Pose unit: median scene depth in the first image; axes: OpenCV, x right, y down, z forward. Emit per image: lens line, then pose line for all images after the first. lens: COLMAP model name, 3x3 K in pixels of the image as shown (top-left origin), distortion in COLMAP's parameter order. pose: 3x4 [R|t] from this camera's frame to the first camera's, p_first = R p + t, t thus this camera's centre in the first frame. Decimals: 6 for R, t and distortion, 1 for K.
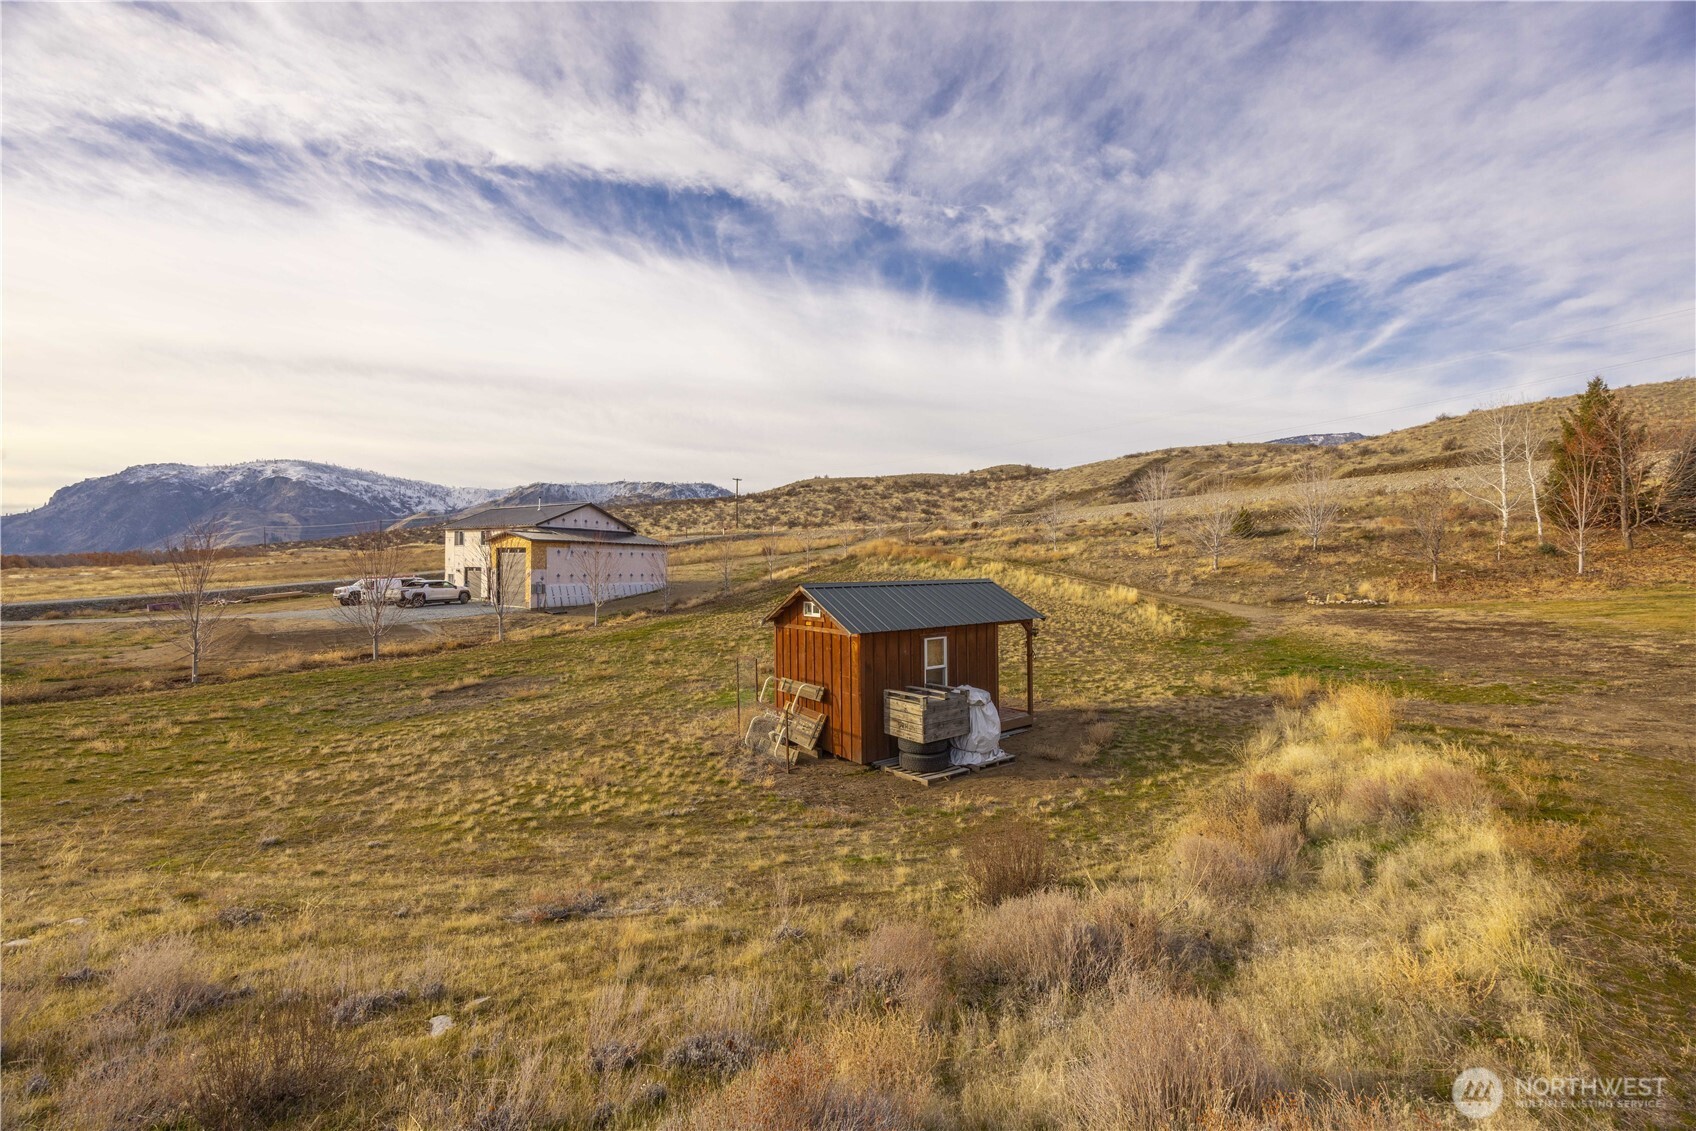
lens RADIAL K [[641.4, 0, 841.3], [0, 641.4, 560.9], [0, 0, 1]] dist [-0.000709, -0.000171]
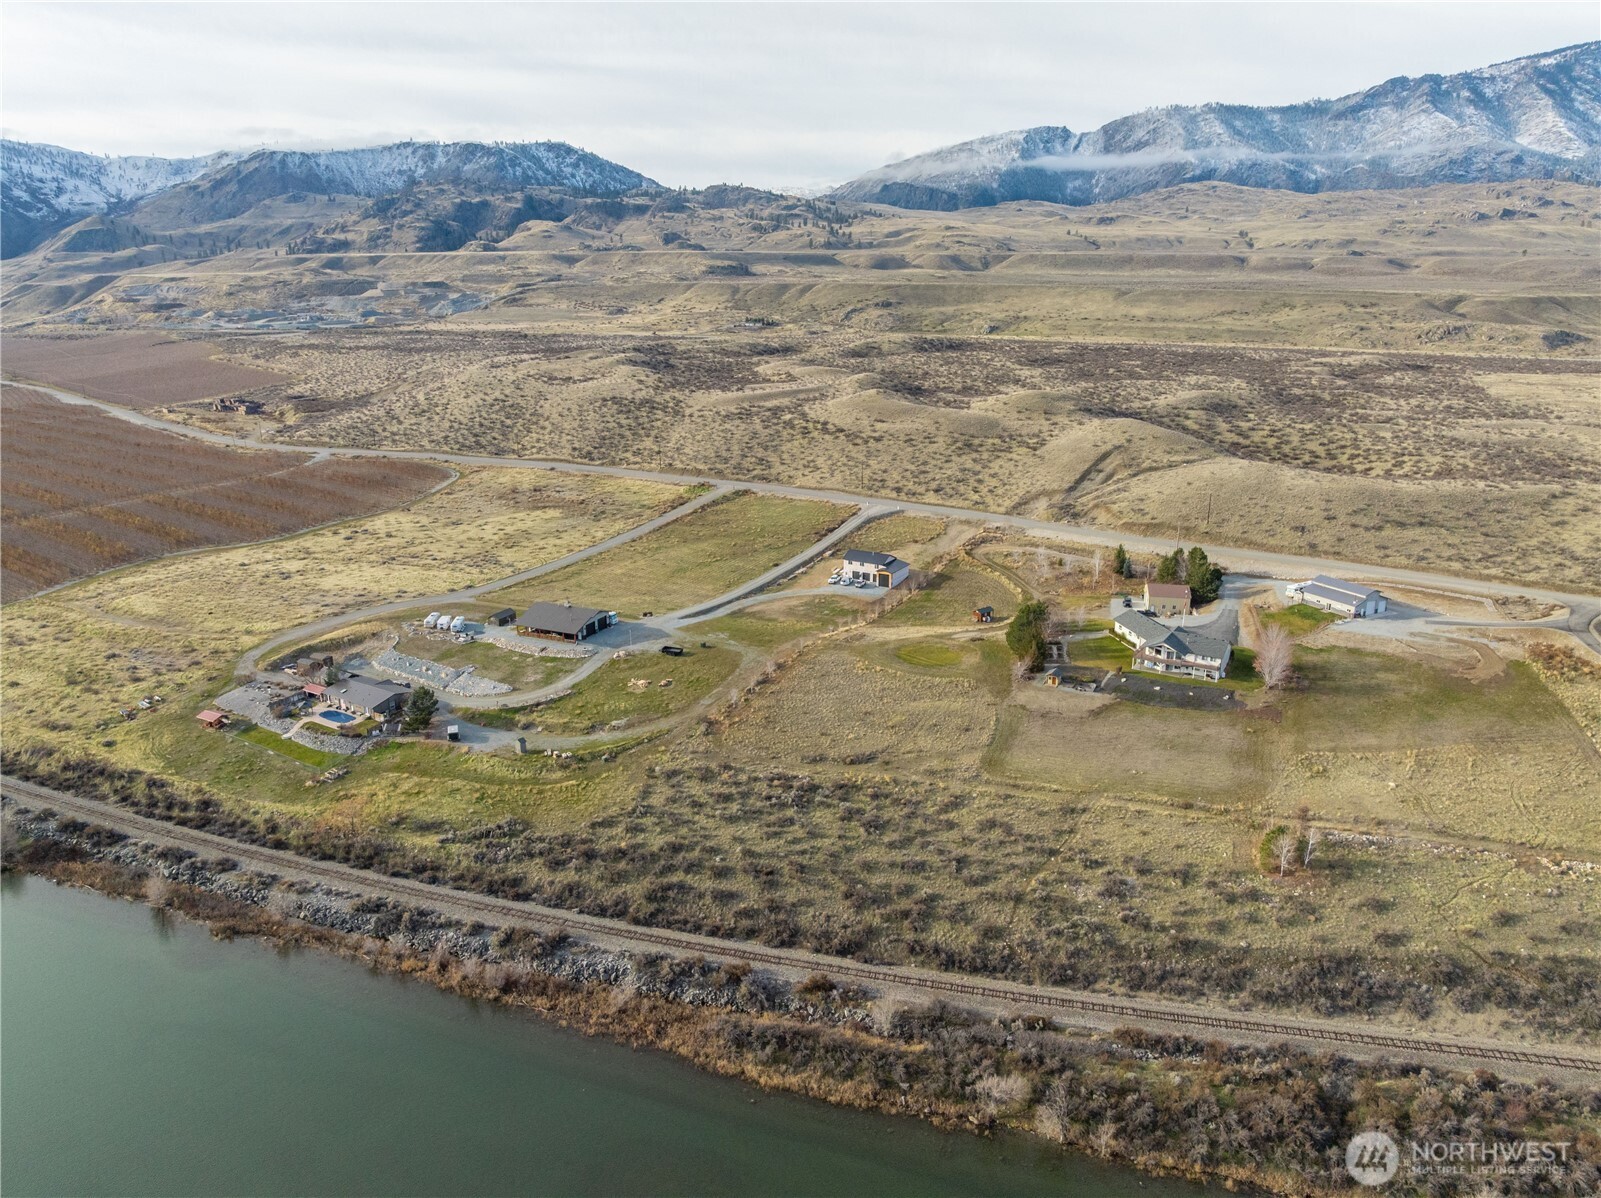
lens RADIAL K [[1129.6, 0, 802.8], [0, 1129.6, 600.7], [0, 0, 1]] dist [-0.037512, -0.001884]
pose [[0.999830, -0.014240, 0.011749, -1.510782], [0.010212, 0.956788, 0.290606, -2.683598], [-0.015380, -0.290436, 0.956771, -8.202487]]
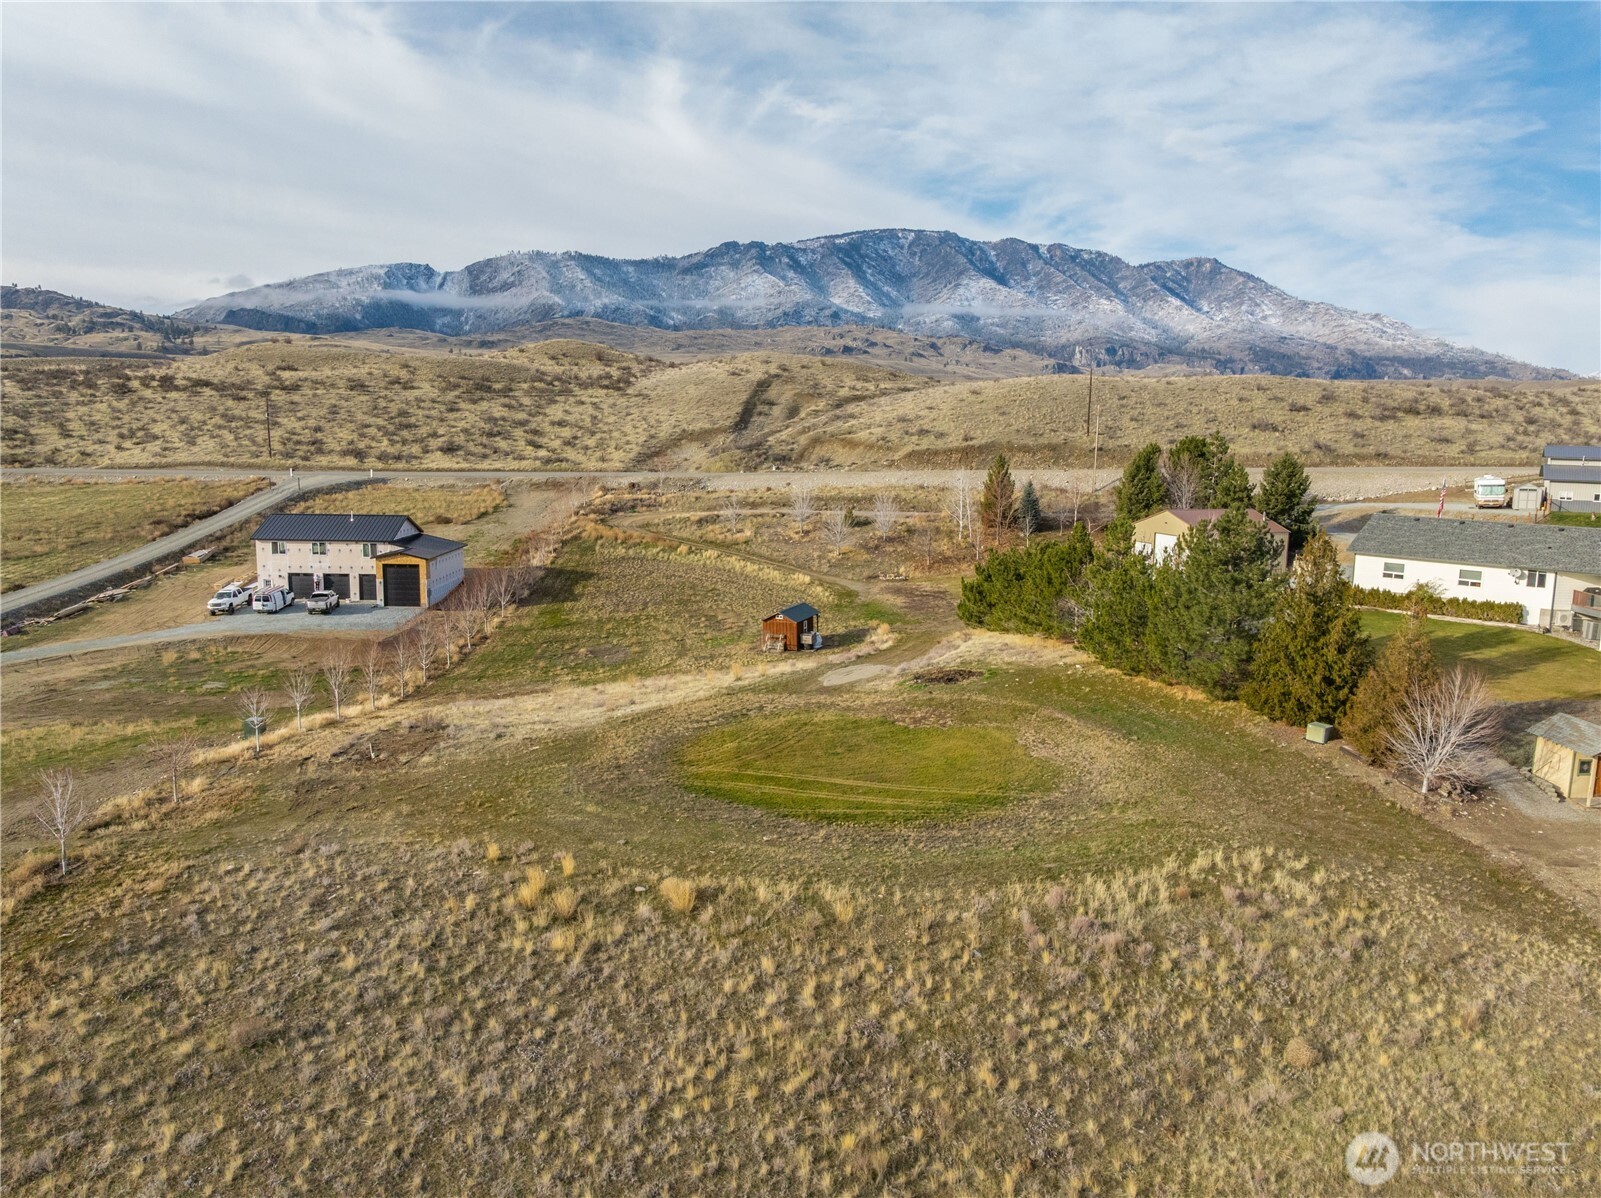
lens RADIAL K [[1129.6, 0, 802.8], [0, 1129.6, 600.7], [0, 0, 1]] dist [-0.037512, -0.001884]
pose [[0.852171, -0.078204, 0.517386, -1.351568], [-0.009582, 0.986270, 0.164860, -0.452556], [-0.523175, -0.145447, 0.839722, -1.906664]]
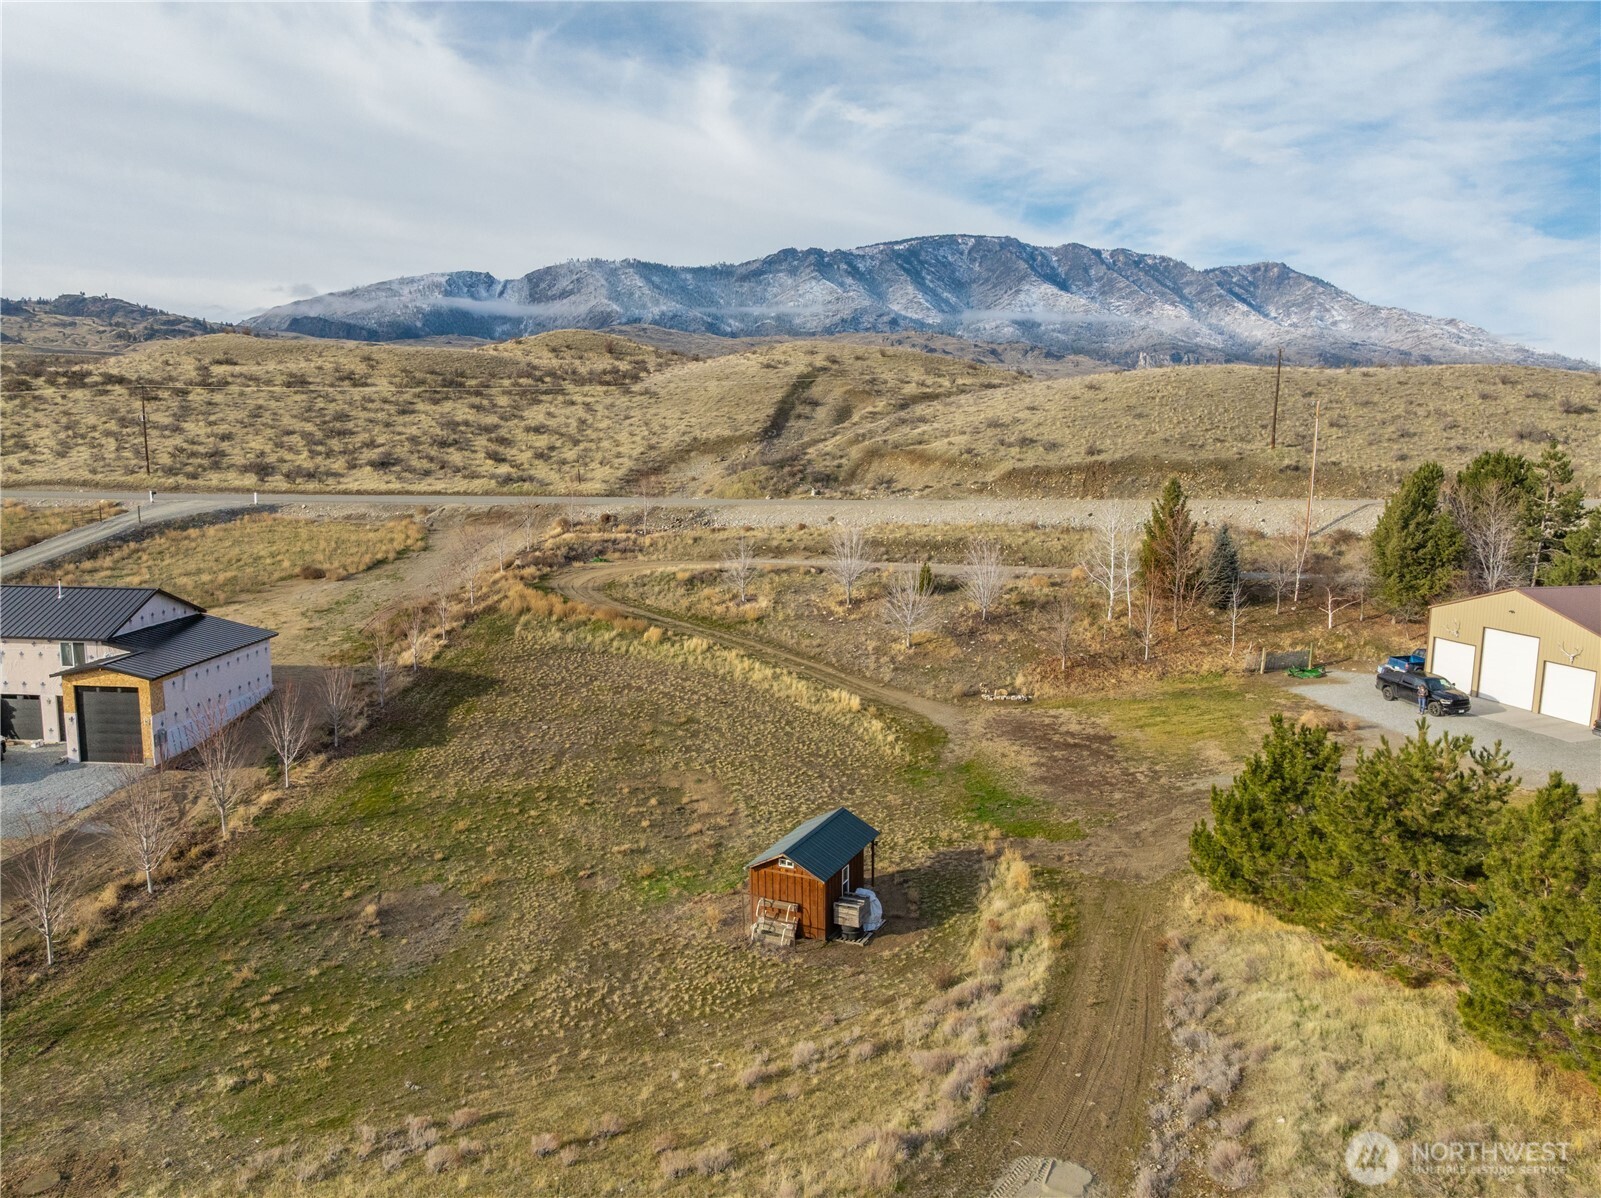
lens RADIAL K [[1129.6, 0, 802.8], [0, 1129.6, 600.7], [0, 0, 1]] dist [-0.037512, -0.001884]
pose [[0.877405, -0.067778, 0.474938, -0.544221], [-0.009753, 0.987245, 0.158907, -0.432591], [-0.479651, -0.144059, 0.865553, -0.626709]]
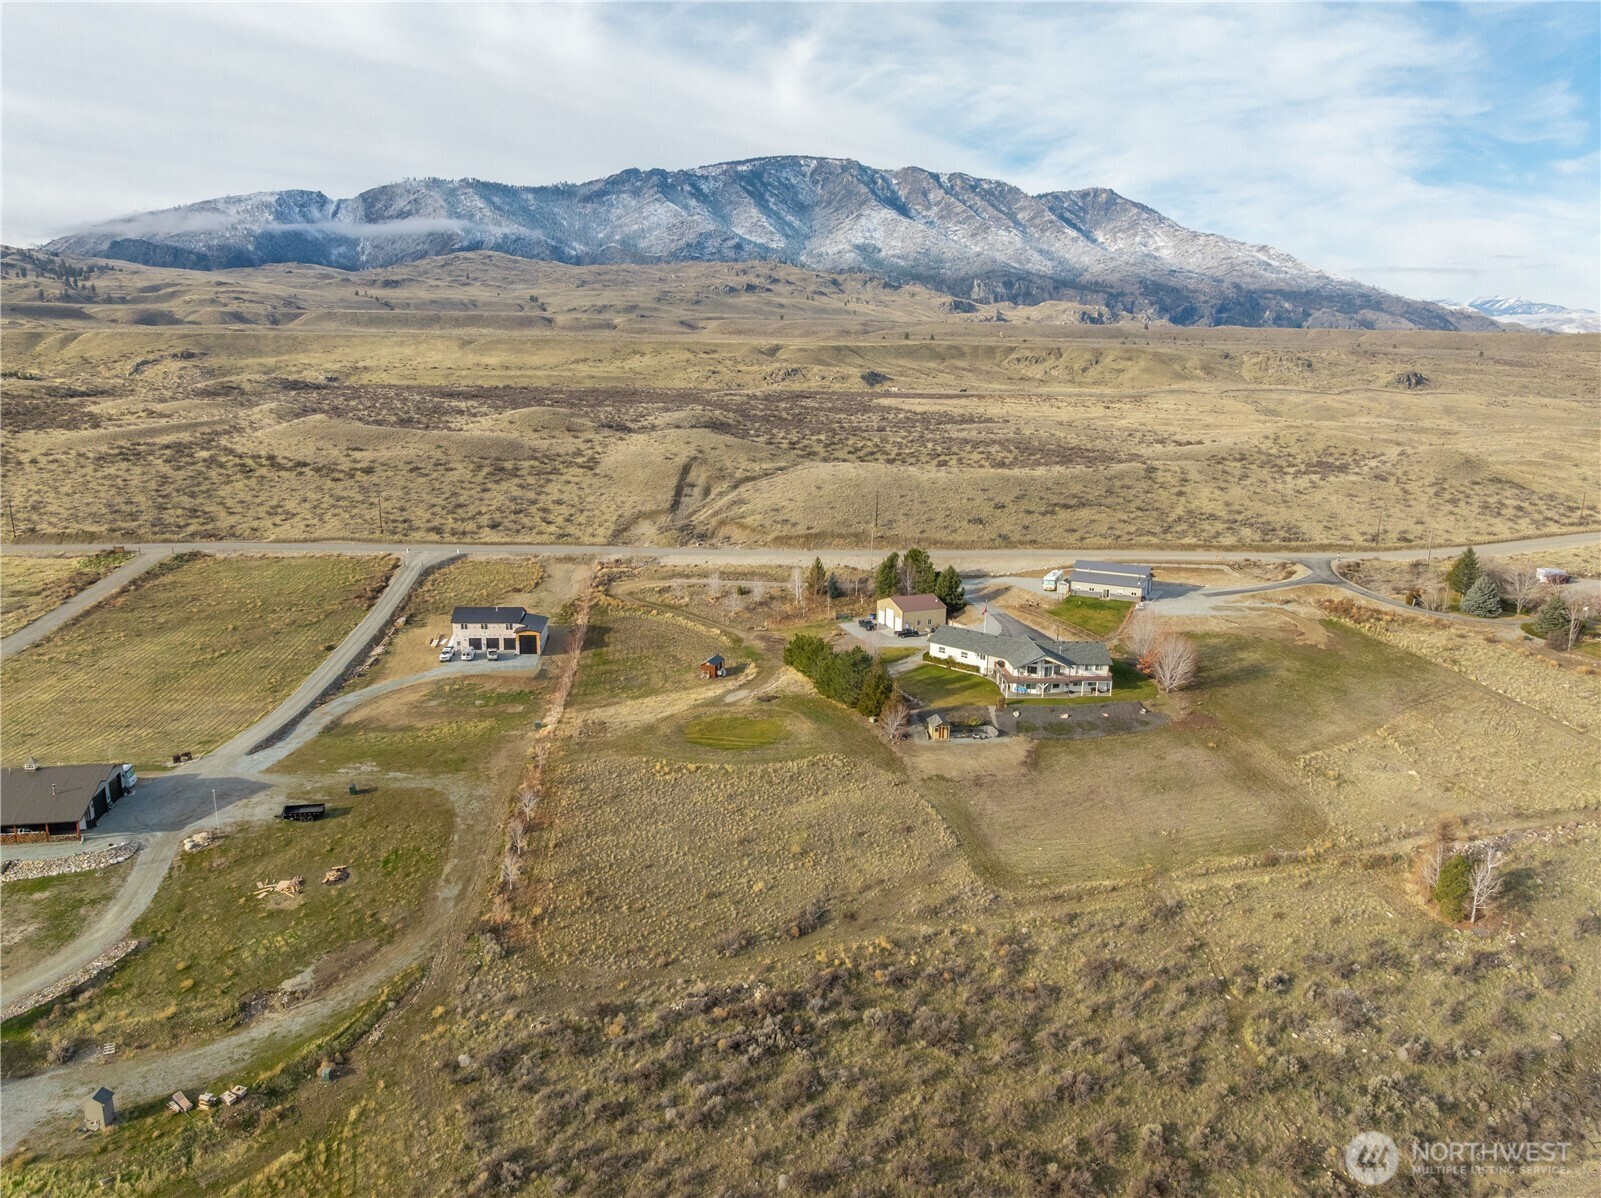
lens RADIAL K [[1128.5, 0, 802.0], [0, 1128.5, 604.2], [0, 0, 1]] dist [-0.040786, 0.005146]
pose [[0.806542, -0.128856, 0.576963, -3.193805], [-0.010716, 0.972610, 0.232198, -1.770177], [-0.591080, -0.193460, 0.783069, -4.833046]]
